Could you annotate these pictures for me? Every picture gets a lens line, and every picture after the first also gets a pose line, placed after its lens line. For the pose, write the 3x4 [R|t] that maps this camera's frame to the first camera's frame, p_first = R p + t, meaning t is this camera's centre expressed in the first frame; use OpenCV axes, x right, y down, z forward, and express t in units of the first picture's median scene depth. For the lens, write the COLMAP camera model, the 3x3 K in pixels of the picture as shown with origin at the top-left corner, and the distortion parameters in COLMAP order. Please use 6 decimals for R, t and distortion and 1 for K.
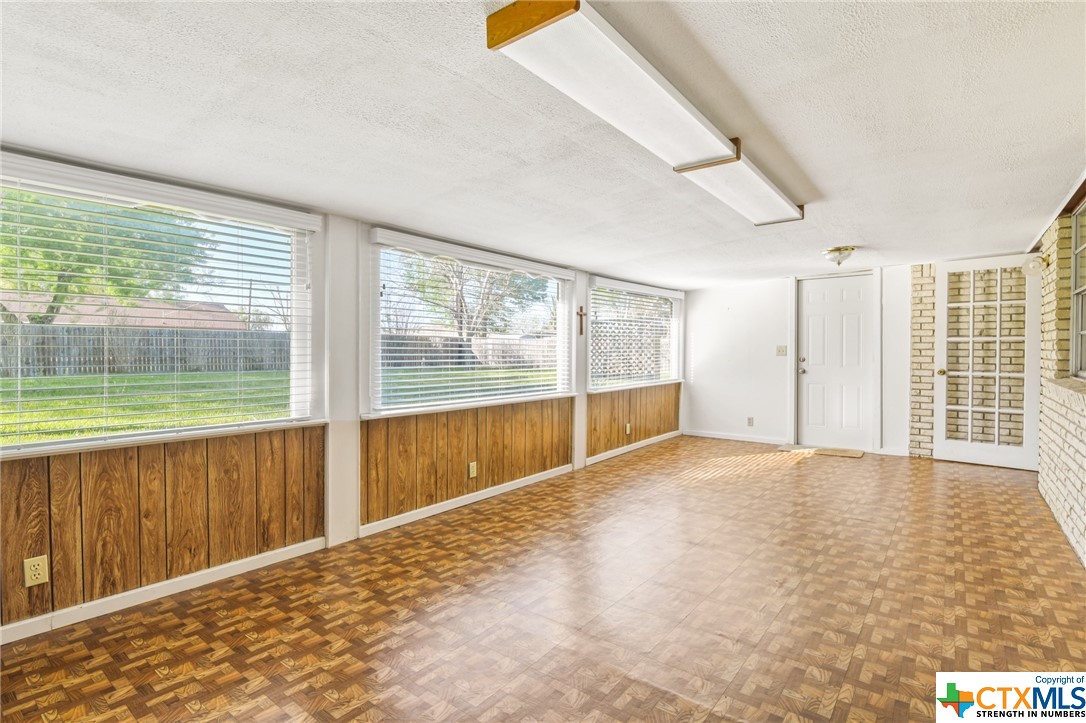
lens RADIAL K [[513.4, 0, 551.9], [0, 513.4, 356.5], [0, 0, 1]] dist [-0.033559, 0.000495]
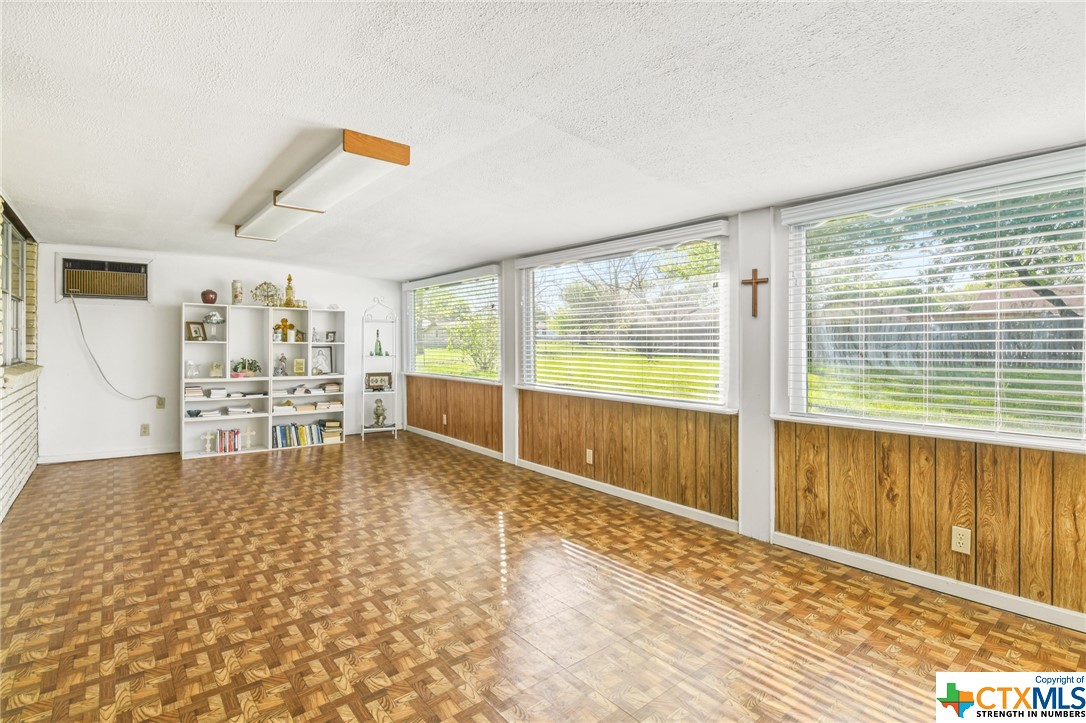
lens RADIAL K [[513.4, 0, 551.2], [0, 513.4, 359.3], [0, 0, 1]] dist [-0.033559, 0.000495]
pose [[-0.194742, 0.032446, -0.980318, 0.829930], [-0.016176, 0.999211, 0.036285, -0.012343], [0.980721, 0.022924, -0.194064, 1.062830]]
